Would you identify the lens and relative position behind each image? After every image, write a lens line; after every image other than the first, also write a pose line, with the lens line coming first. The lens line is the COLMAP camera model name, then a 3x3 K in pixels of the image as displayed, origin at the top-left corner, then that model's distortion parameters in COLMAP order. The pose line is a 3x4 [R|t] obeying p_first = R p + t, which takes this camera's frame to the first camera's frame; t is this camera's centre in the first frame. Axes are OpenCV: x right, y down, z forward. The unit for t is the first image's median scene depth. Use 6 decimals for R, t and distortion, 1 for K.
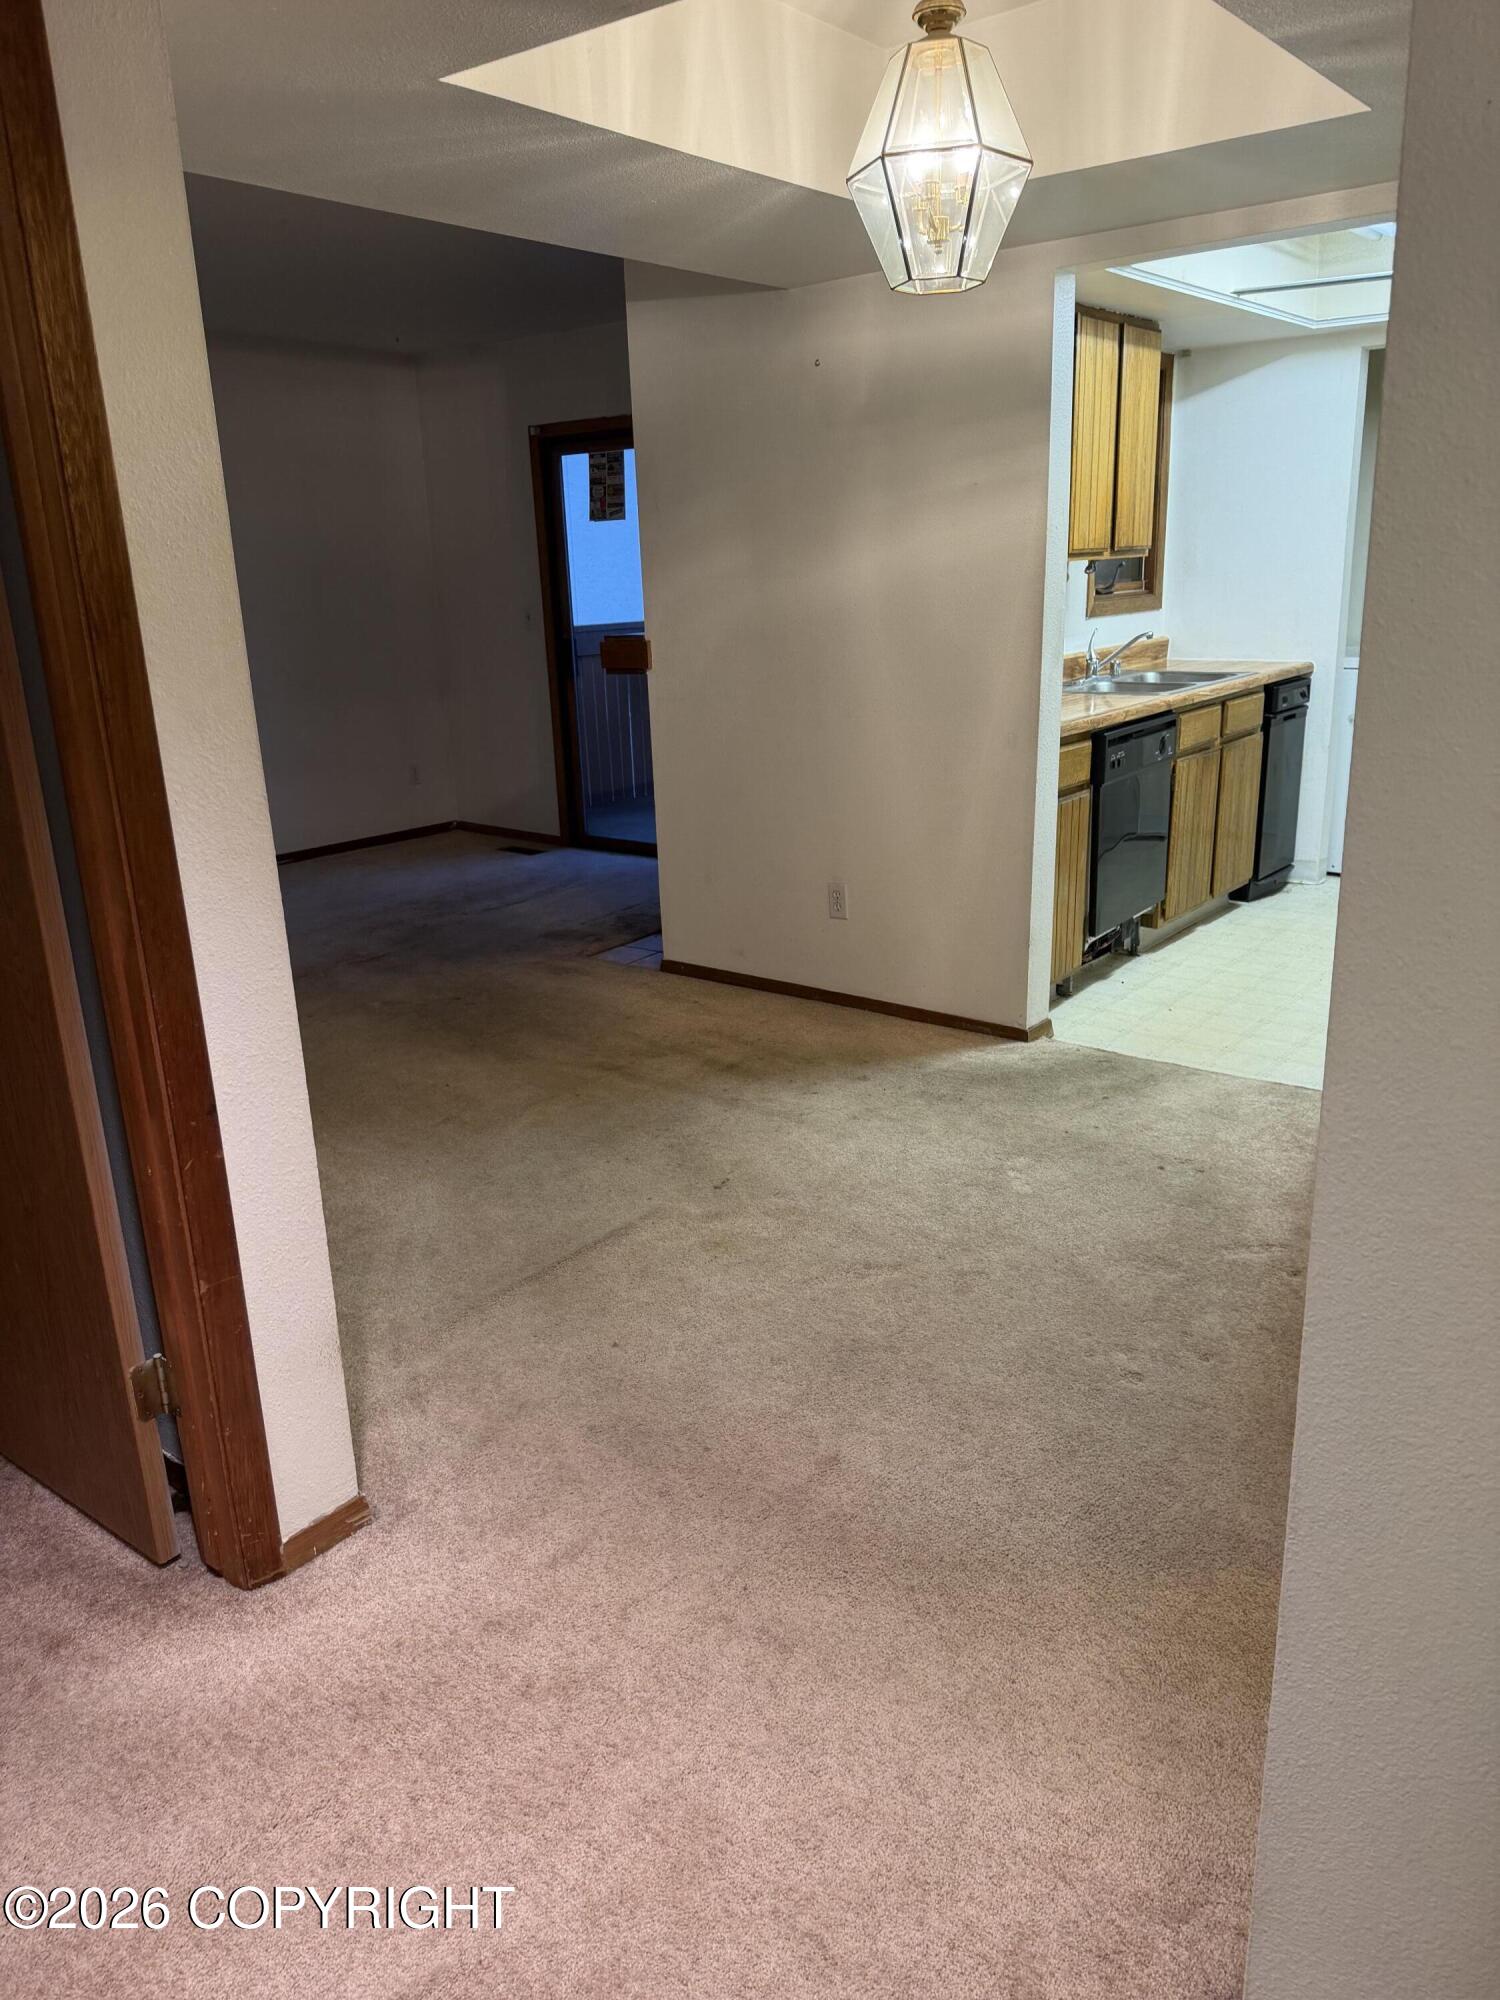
lens RADIAL K [[1409.4, 0, 735.8], [0, 1409.4, 1035.9], [0, 0, 1]] dist [0.004003, -0.019422]
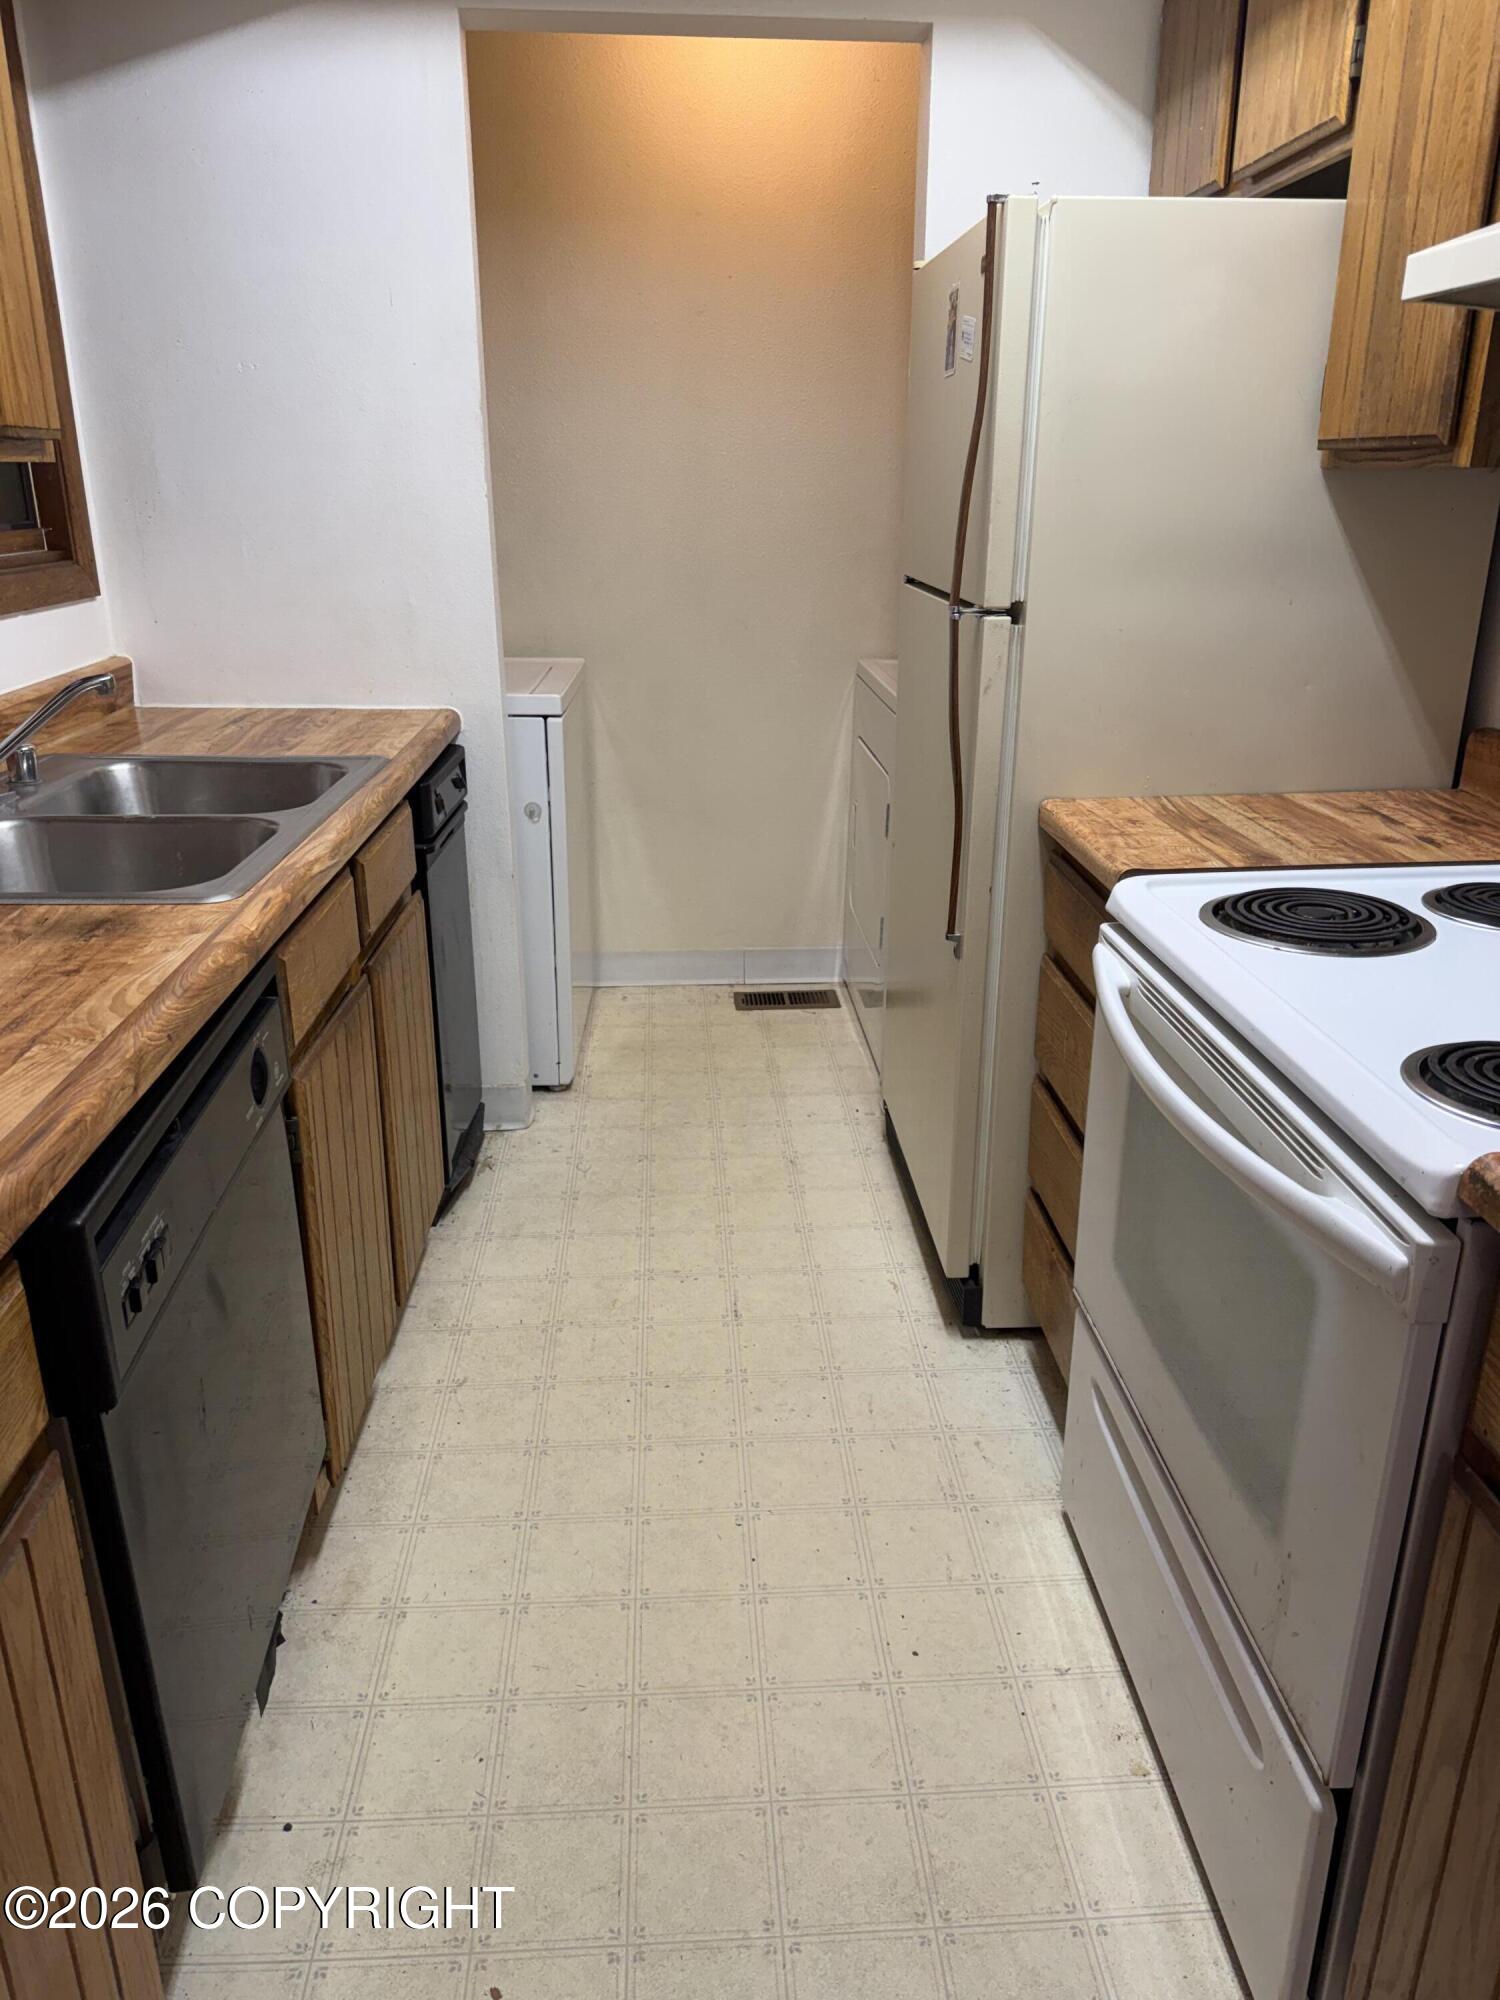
lens RADIAL K [[1409.4, 0, 750.1], [0, 1409.4, 1001.4], [0, 0, 1]] dist [0.004003, -0.019422]
pose [[0.740846, -0.180040, 0.647096, 0.159142], [0.175718, 0.981805, 0.071989, -0.191131], [-0.648283, 0.060374, 0.759002, 0.593865]]
